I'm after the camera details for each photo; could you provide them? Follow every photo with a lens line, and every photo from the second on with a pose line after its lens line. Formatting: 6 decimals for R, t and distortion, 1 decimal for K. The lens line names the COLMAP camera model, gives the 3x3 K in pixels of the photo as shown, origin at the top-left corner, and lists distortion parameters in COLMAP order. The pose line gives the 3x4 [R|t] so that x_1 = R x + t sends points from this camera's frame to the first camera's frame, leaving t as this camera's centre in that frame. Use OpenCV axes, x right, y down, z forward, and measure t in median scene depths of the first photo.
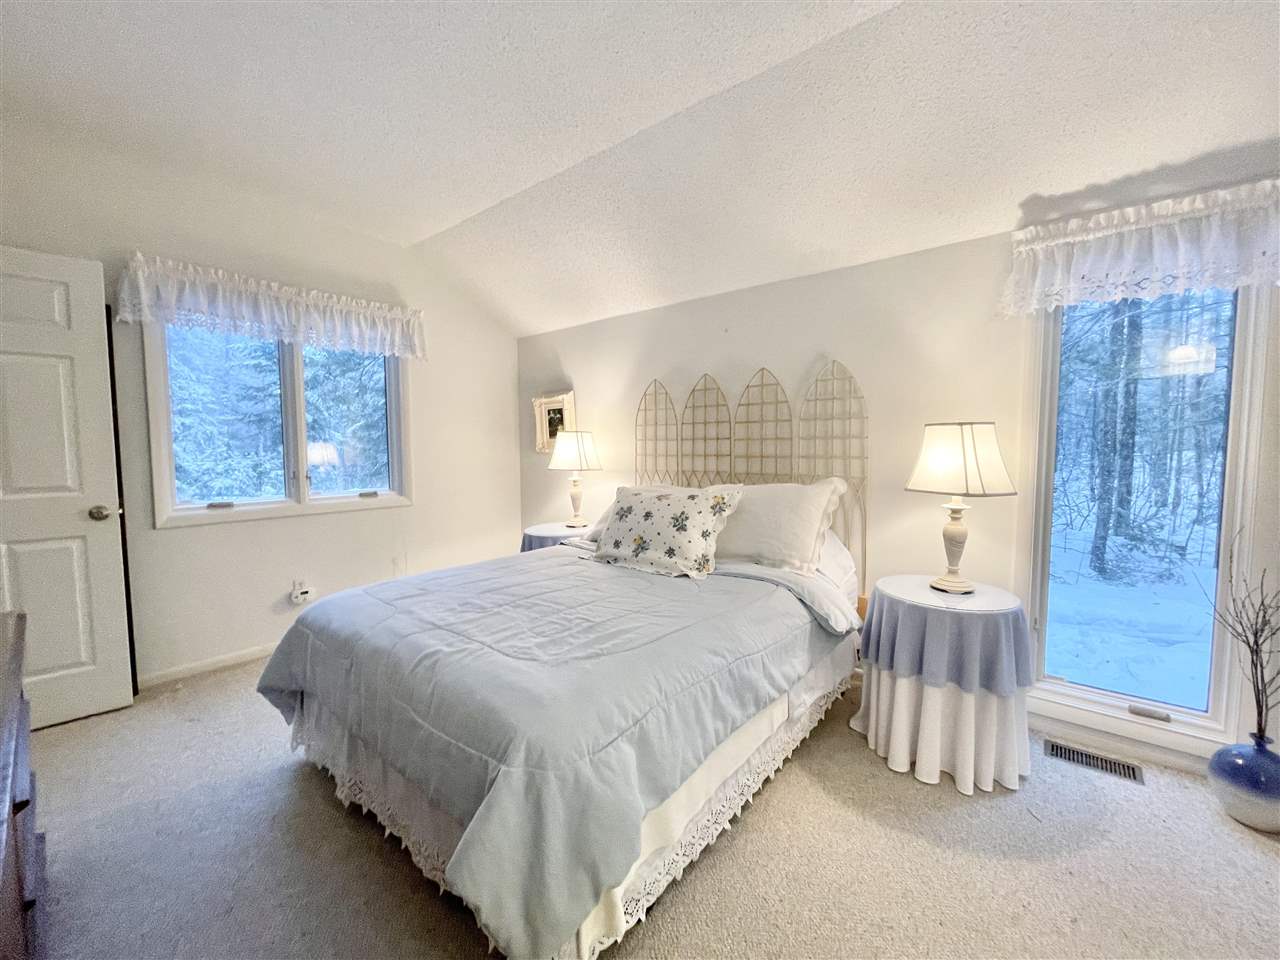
lens RADIAL K [[516.7, 0, 640.0], [0, 516.7, 480.0], [0, 0, 1]] dist [-0.001392, -0.000123]
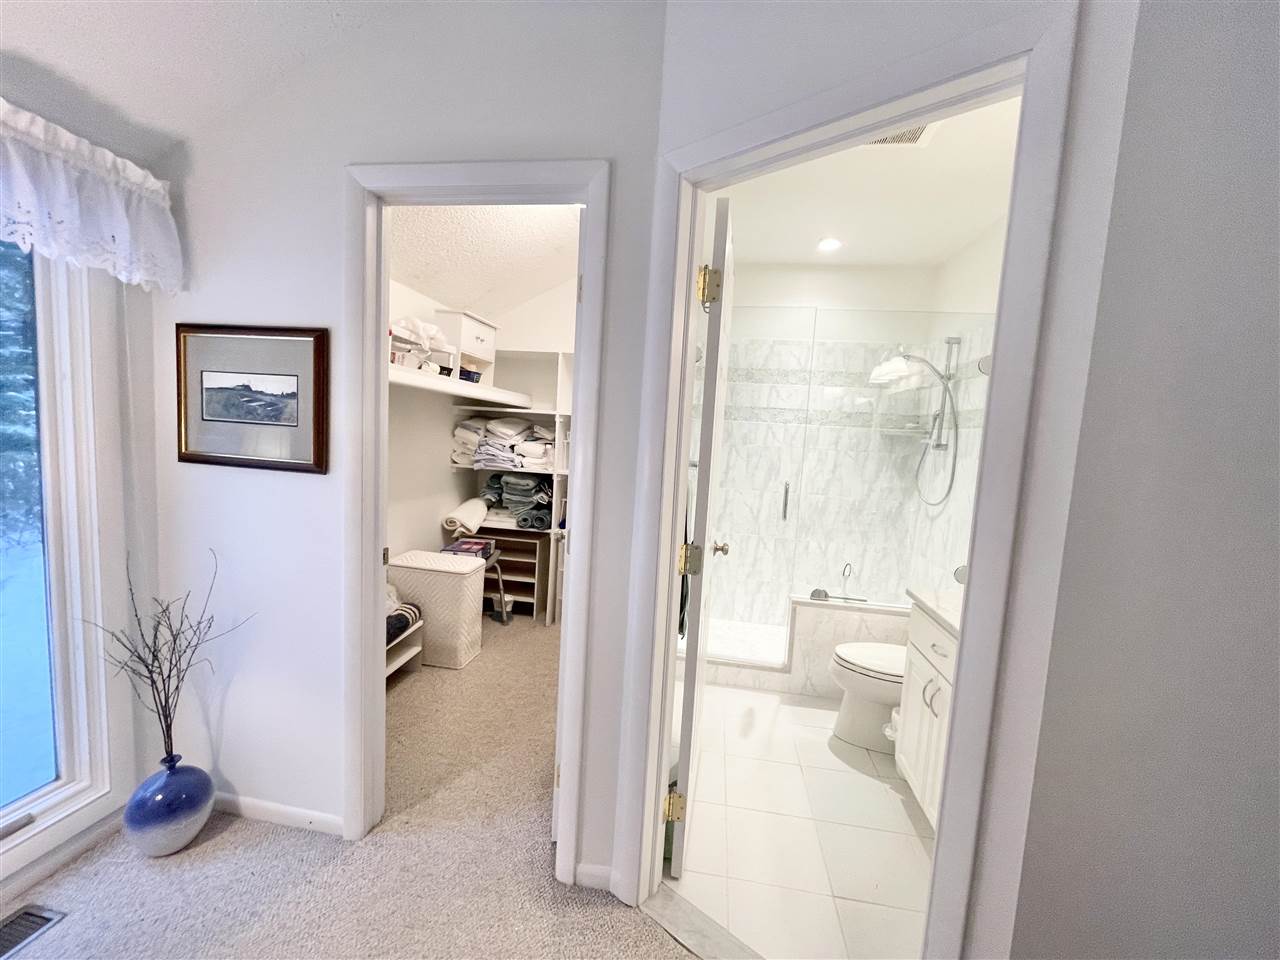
lens RADIAL K [[516.7, 0, 640.0], [0, 516.7, 480.0], [0, 0, 1]] dist [-0.001392, -0.000123]
pose [[-0.499209, -0.105231, 0.860068, -0.014156], [-0.000335, 0.992621, 0.121254, -0.134840], [-0.866481, 0.060243, -0.495561, 0.654667]]
